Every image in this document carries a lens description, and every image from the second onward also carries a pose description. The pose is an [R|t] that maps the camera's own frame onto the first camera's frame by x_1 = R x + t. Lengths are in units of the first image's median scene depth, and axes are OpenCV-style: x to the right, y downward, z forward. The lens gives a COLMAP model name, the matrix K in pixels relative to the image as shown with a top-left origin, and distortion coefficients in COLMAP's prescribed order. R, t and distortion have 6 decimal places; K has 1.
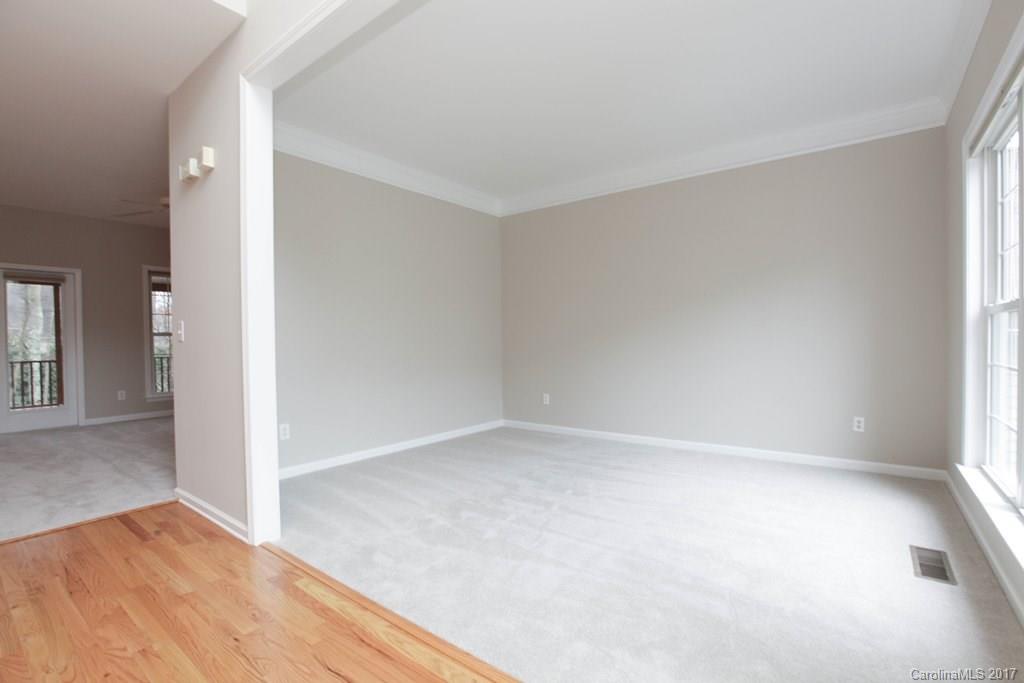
lens RADIAL K [[463.9, 0, 510.6], [0, 463.9, 347.1], [0, 0, 1]] dist [-0.019873, 0.001024]
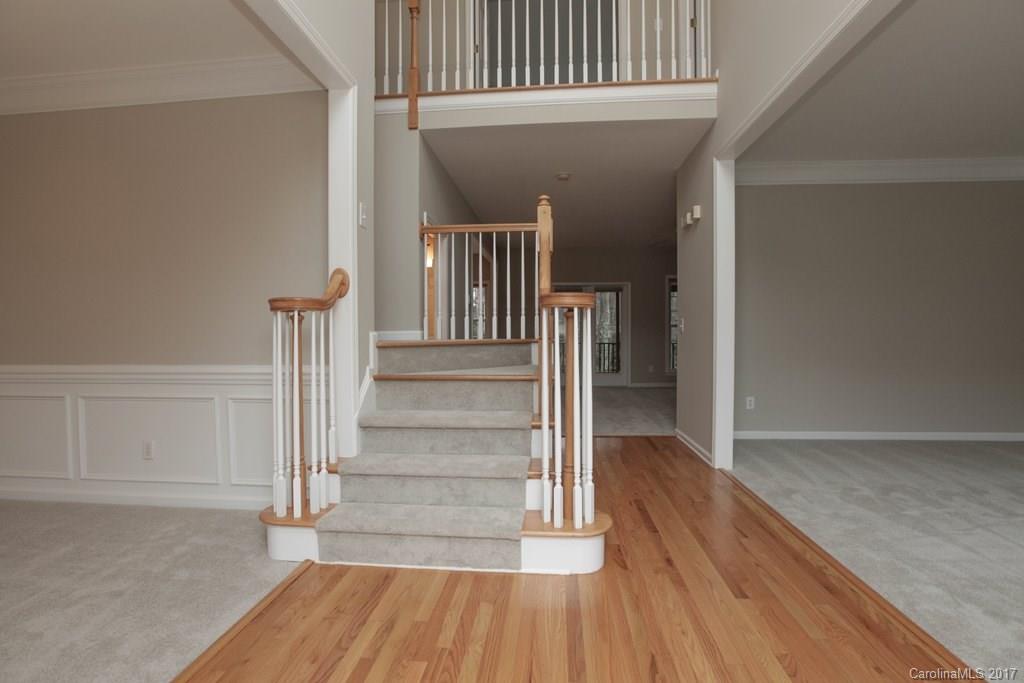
lens RADIAL K [[463.9, 0, 510.6], [0, 463.9, 347.1], [0, 0, 1]] dist [-0.019873, 0.001024]
pose [[0.534853, 0.033958, -0.844262, 0.317014], [-0.011312, 0.999390, 0.033031, -0.010617], [0.844869, -0.008116, 0.534911, -0.342343]]
